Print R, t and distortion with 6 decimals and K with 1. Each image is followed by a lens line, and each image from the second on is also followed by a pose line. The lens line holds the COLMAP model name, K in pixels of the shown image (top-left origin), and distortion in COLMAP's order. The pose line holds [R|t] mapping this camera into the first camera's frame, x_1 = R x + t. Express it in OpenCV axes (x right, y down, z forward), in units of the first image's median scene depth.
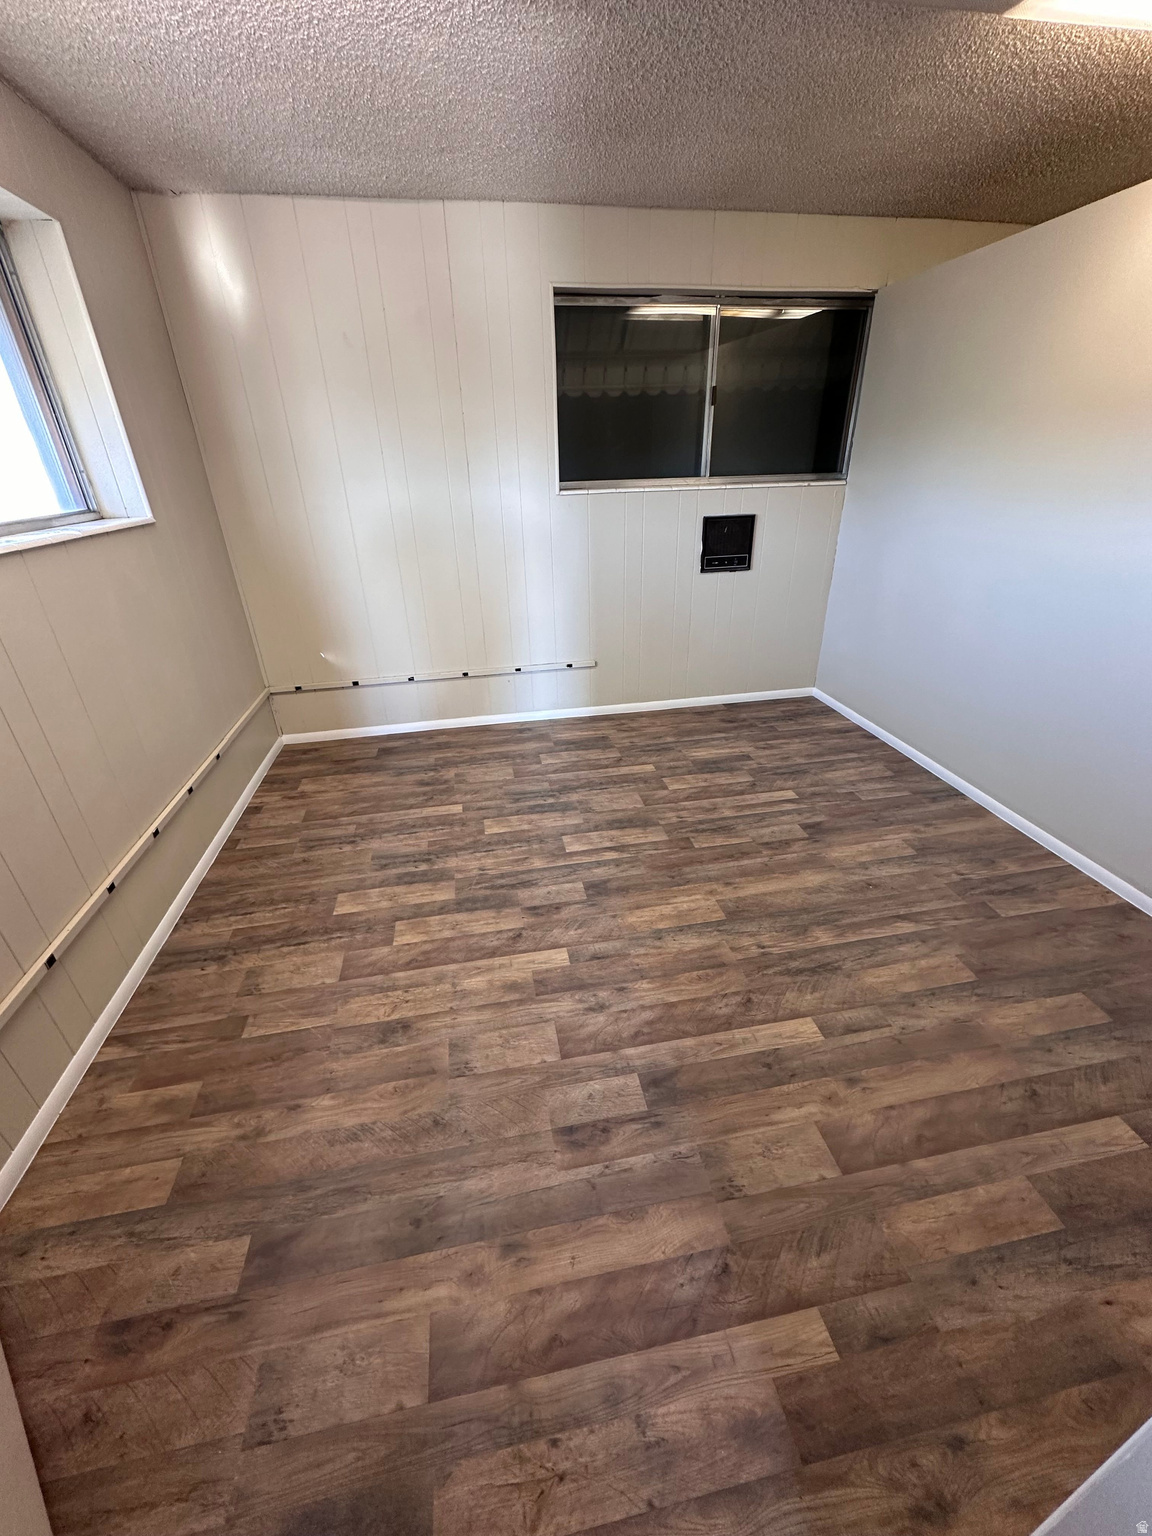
lens RADIAL K [[610.8, 0, 582.4], [0, 610.8, 767.7], [0, 0, 1]] dist [-0.003895, 0.000512]
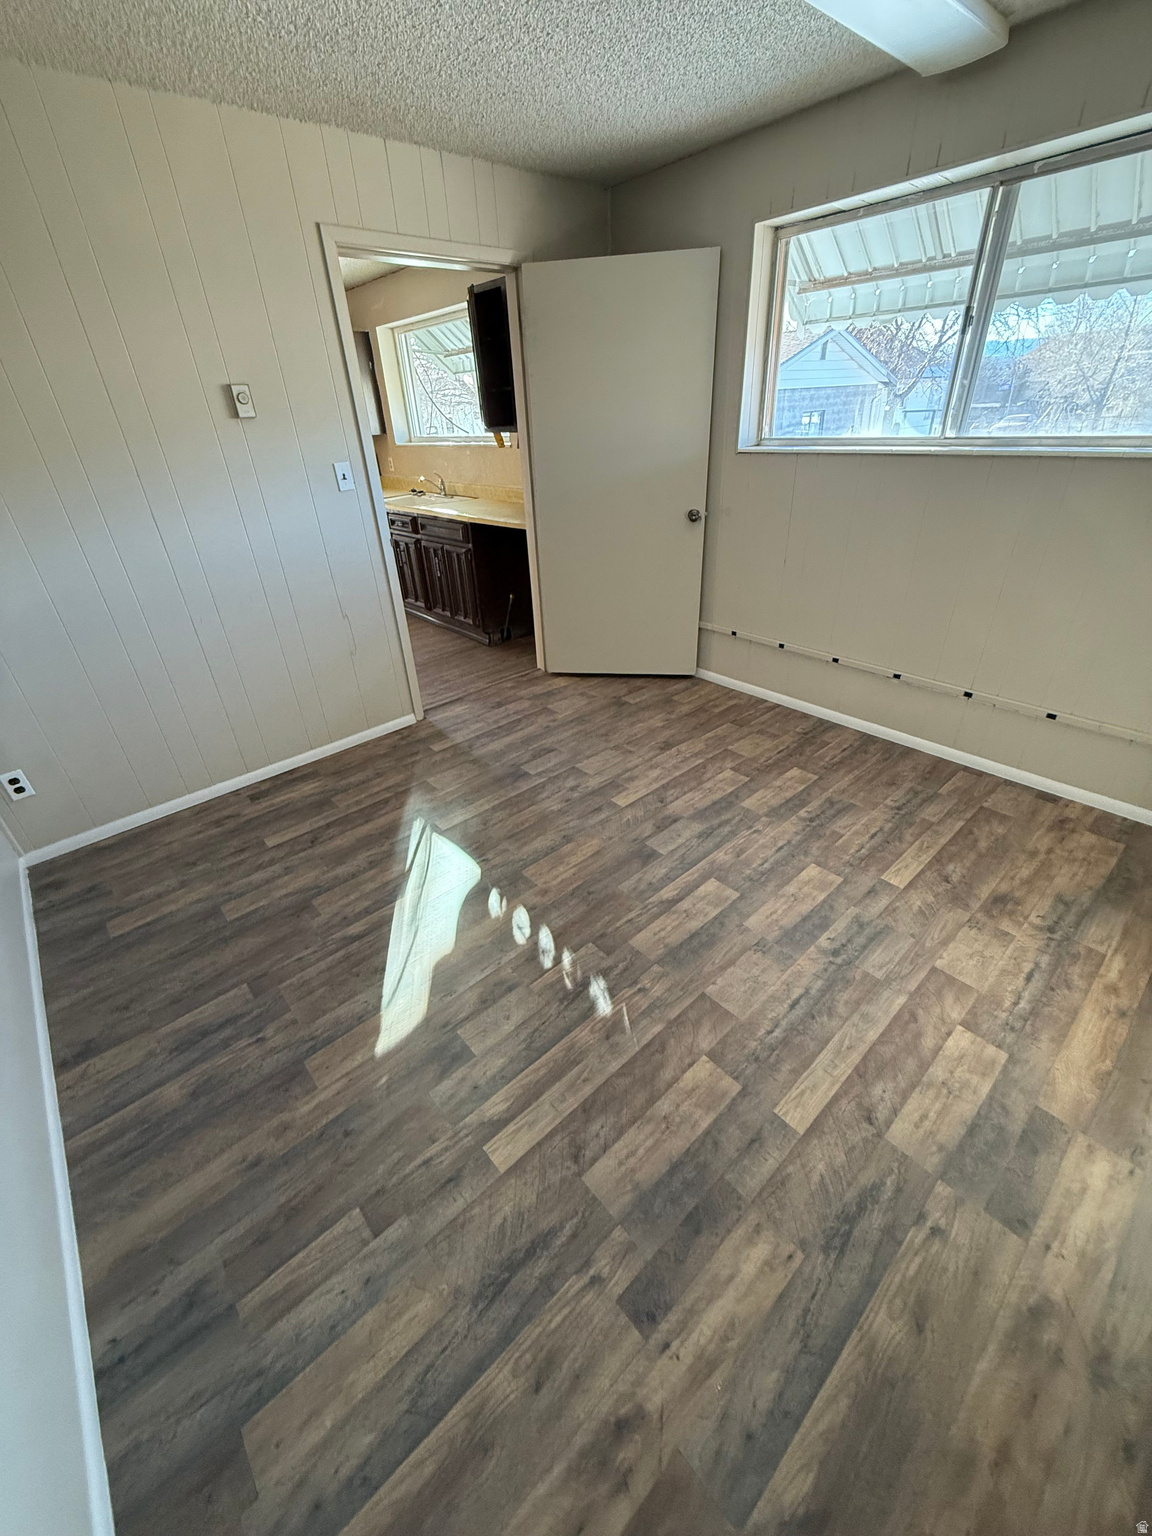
lens RADIAL K [[608.1, 0, 574.7], [0, 608.1, 760.2], [0, 0, 1]] dist [0.000499, -0.000392]
pose [[-0.856931, 0.312505, -0.409891, 0.530345], [-0.172369, 0.575704, 0.799283, -0.738043], [0.485756, 0.755583, -0.439472, 1.363504]]
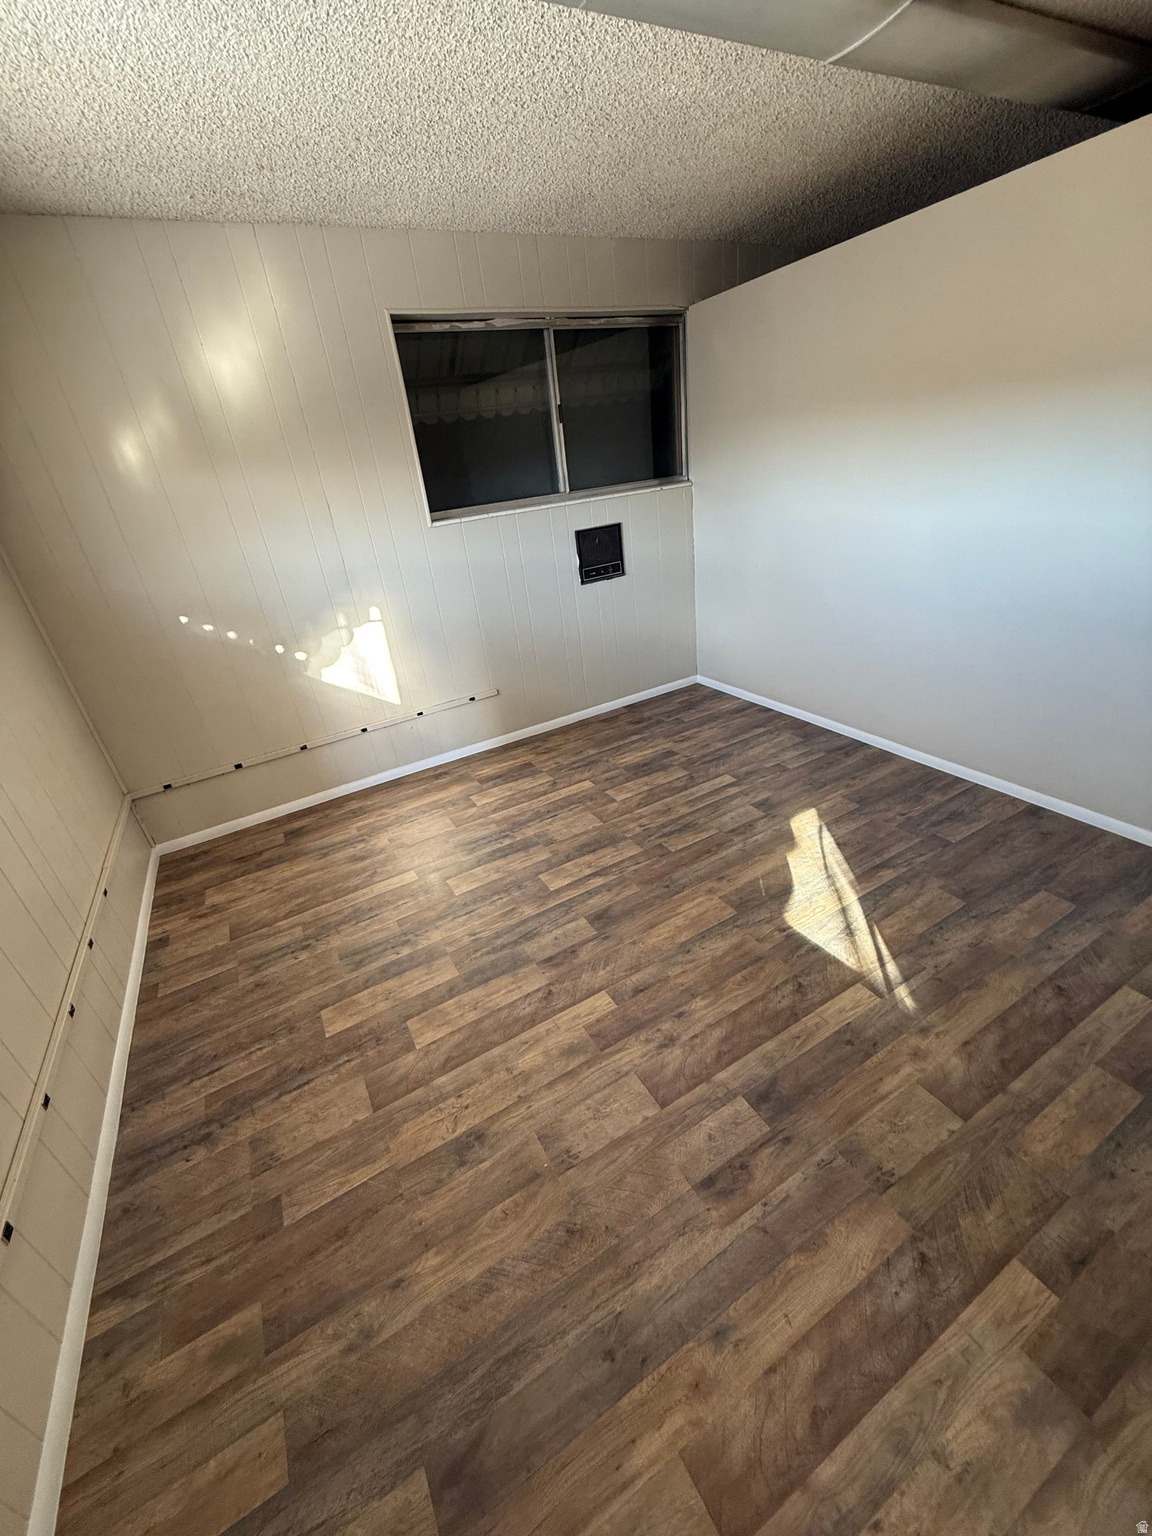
lens RADIAL K [[608.1, 0, 580.0], [0, 608.1, 760.2], [0, 0, 1]] dist [0.000499, -0.000392]
pose [[0.943021, -0.216833, 0.252378, -0.210193], [0.225166, 0.974311, -0.004253, -0.054334], [-0.244972, 0.060838, 0.967619, 0.070370]]
